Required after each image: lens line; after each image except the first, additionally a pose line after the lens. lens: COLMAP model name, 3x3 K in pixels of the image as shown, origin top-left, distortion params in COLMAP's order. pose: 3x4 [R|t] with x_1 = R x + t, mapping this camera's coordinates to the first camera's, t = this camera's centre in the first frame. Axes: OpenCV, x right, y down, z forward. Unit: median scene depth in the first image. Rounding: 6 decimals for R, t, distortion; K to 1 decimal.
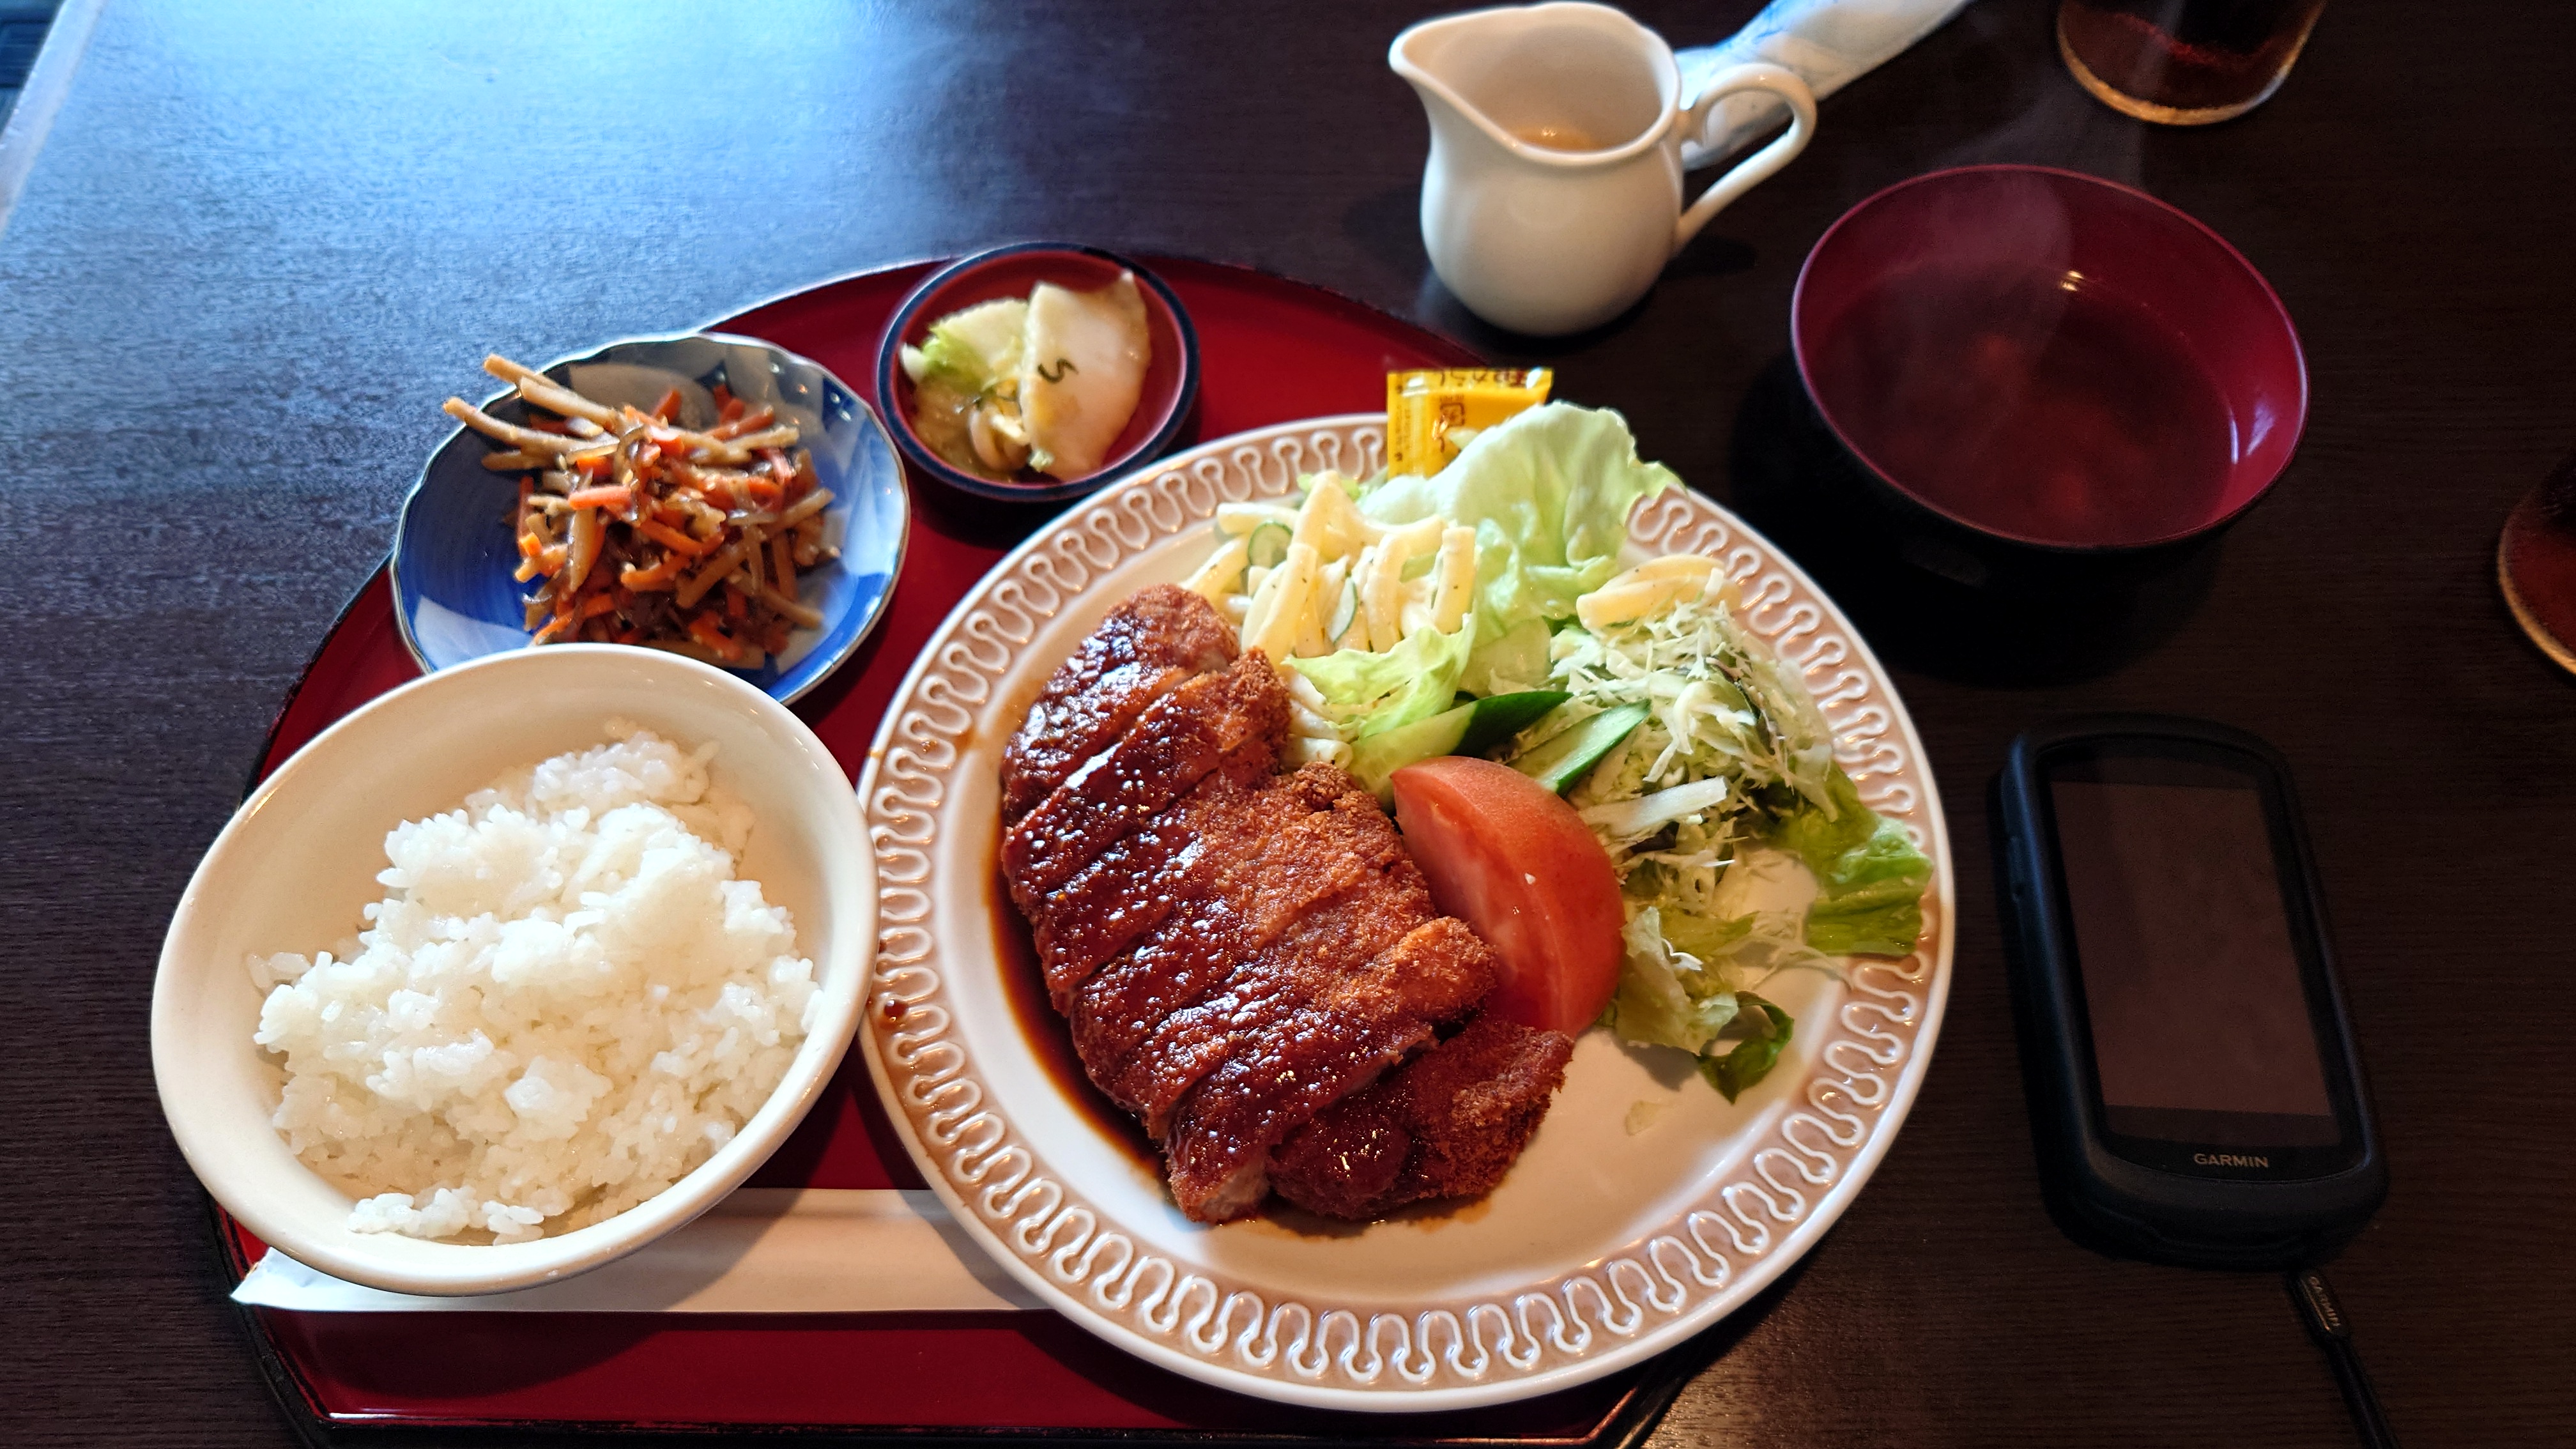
lens RADIAL K [[1819.6, 0, 1288.0], [0, 1819.6, 724.5], [0, 0, 1]] dist [0.004785, 0.000735]
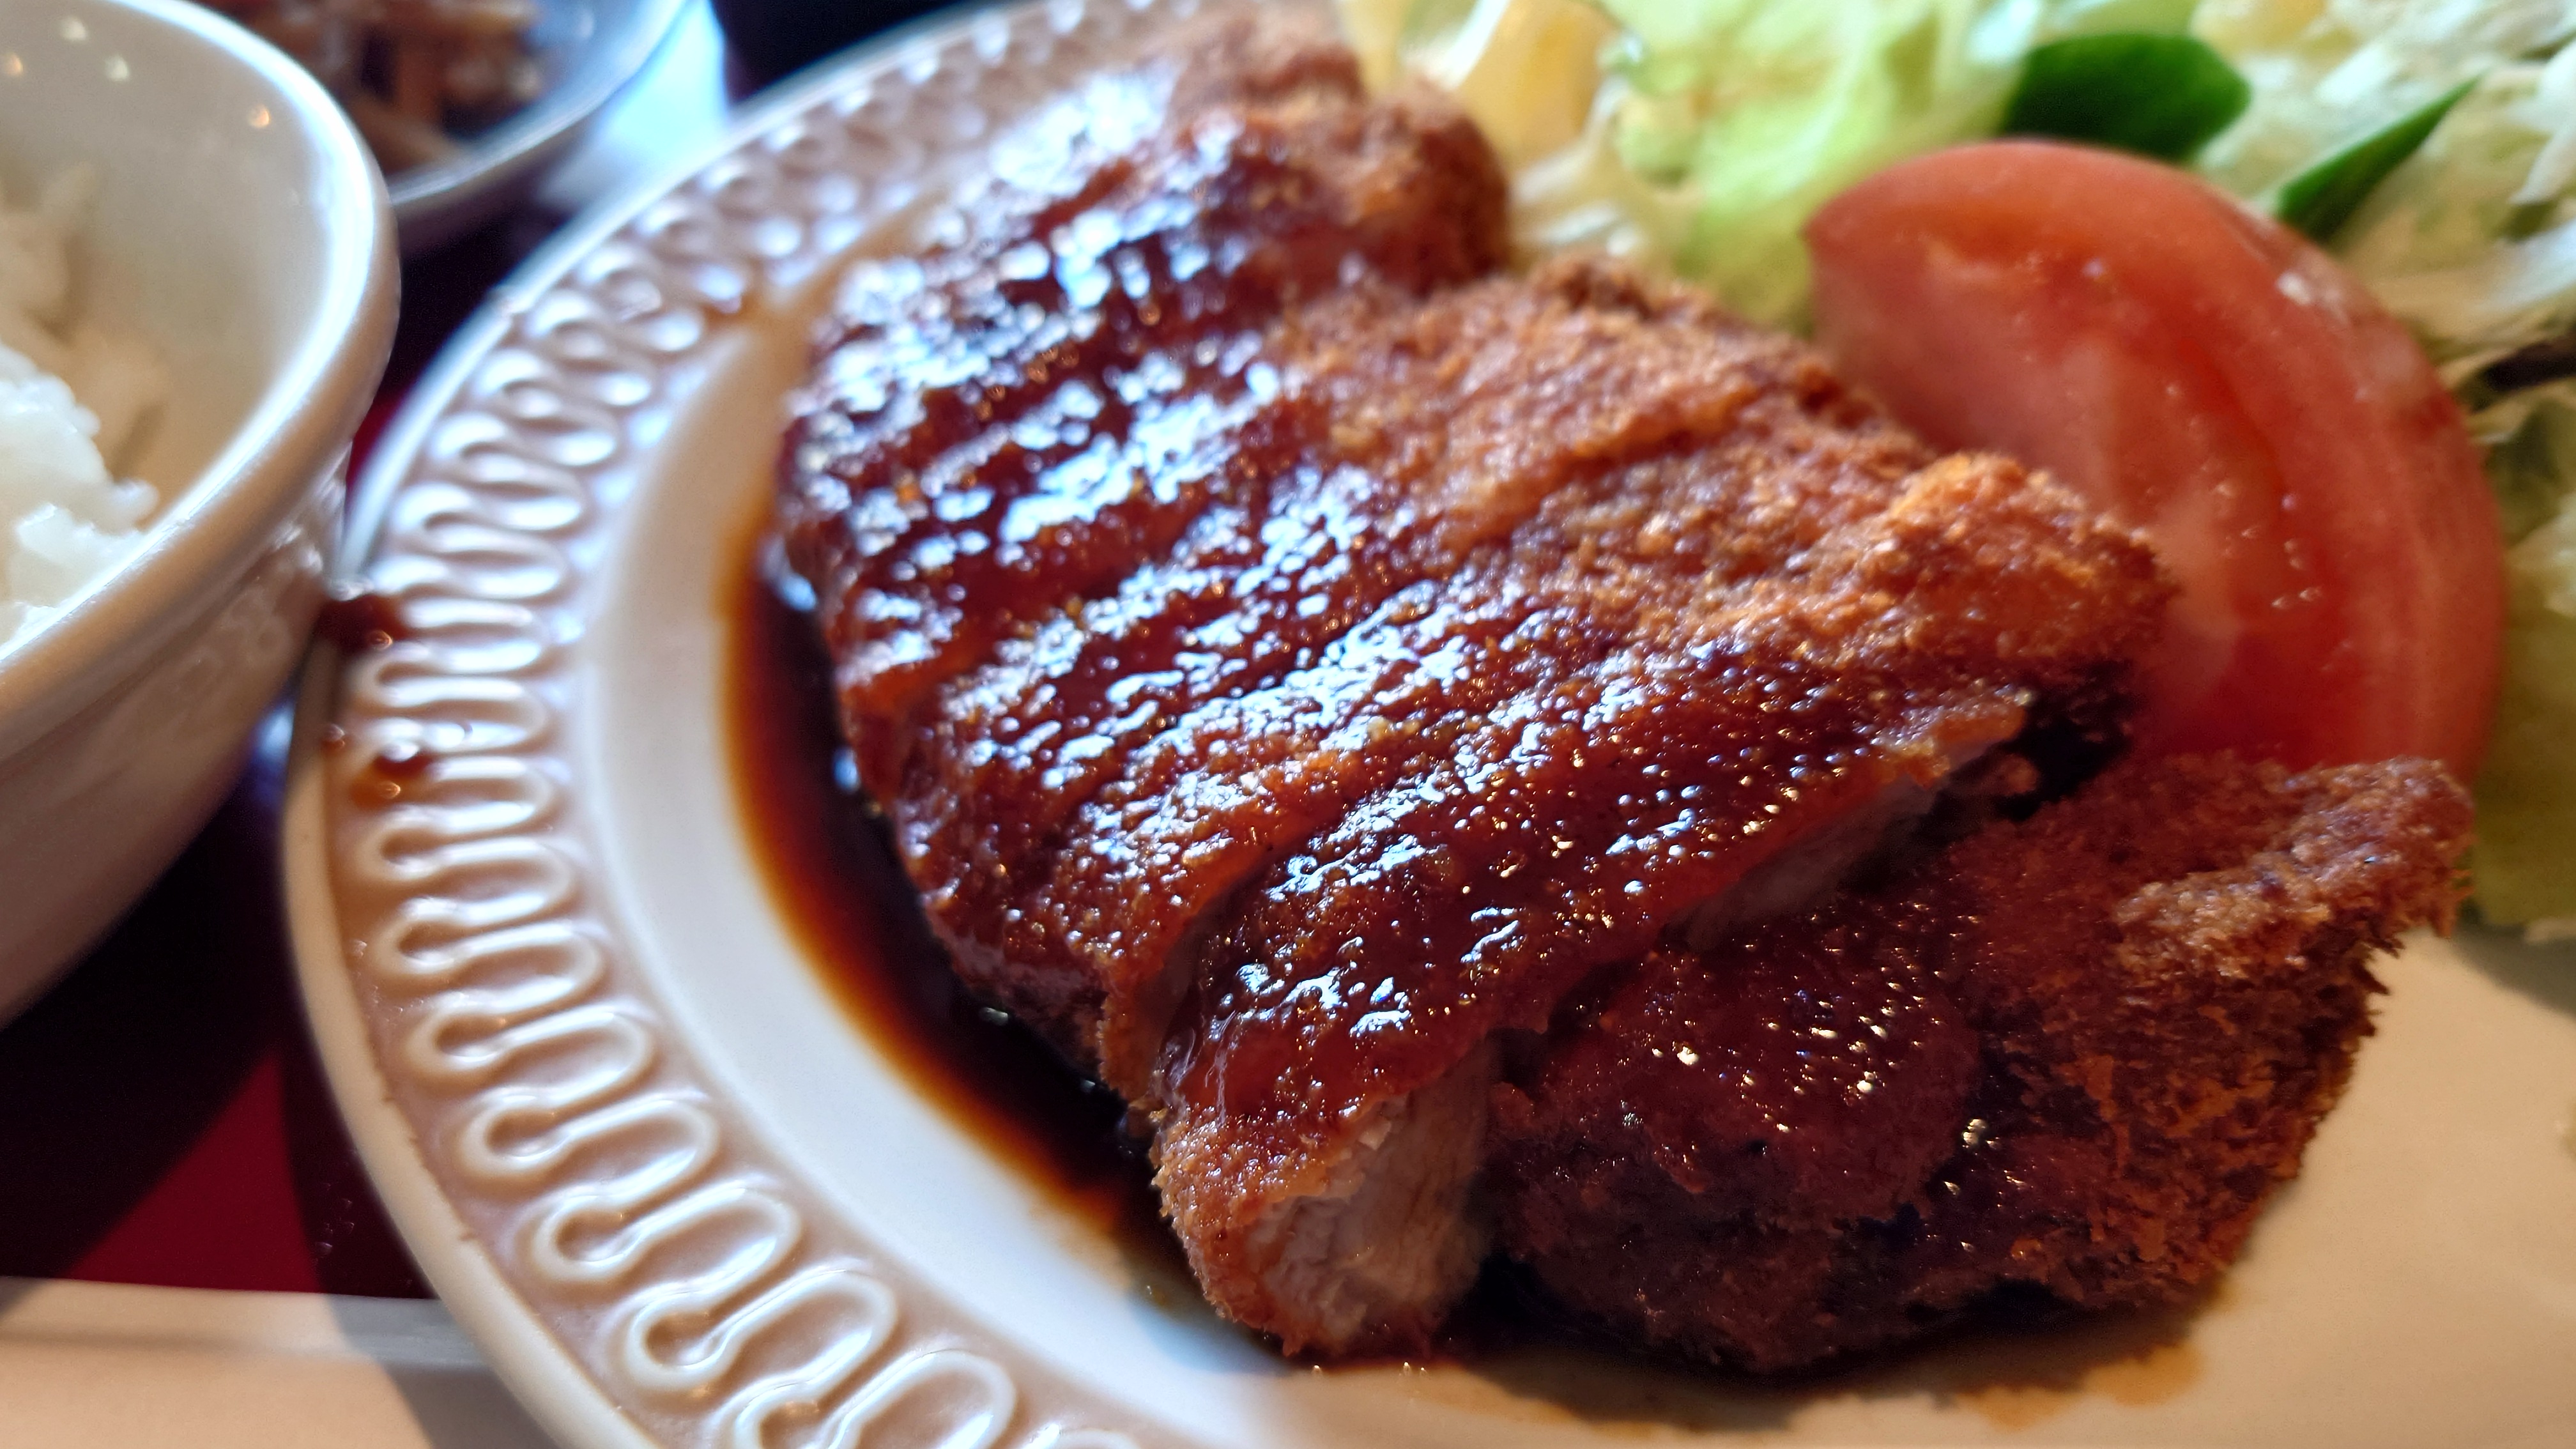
lens RADIAL K [[2201.0, 0, 1305.0], [0, 2201.0, 726.2], [0, 0, 1]] dist [-0.001403, -0.000250]
pose [[0.999201, 0.037153, -0.014715, -0.037621], [-0.039753, 0.961681, -0.271273, 0.269421], [0.004073, 0.271641, 0.962390, 0.616938]]
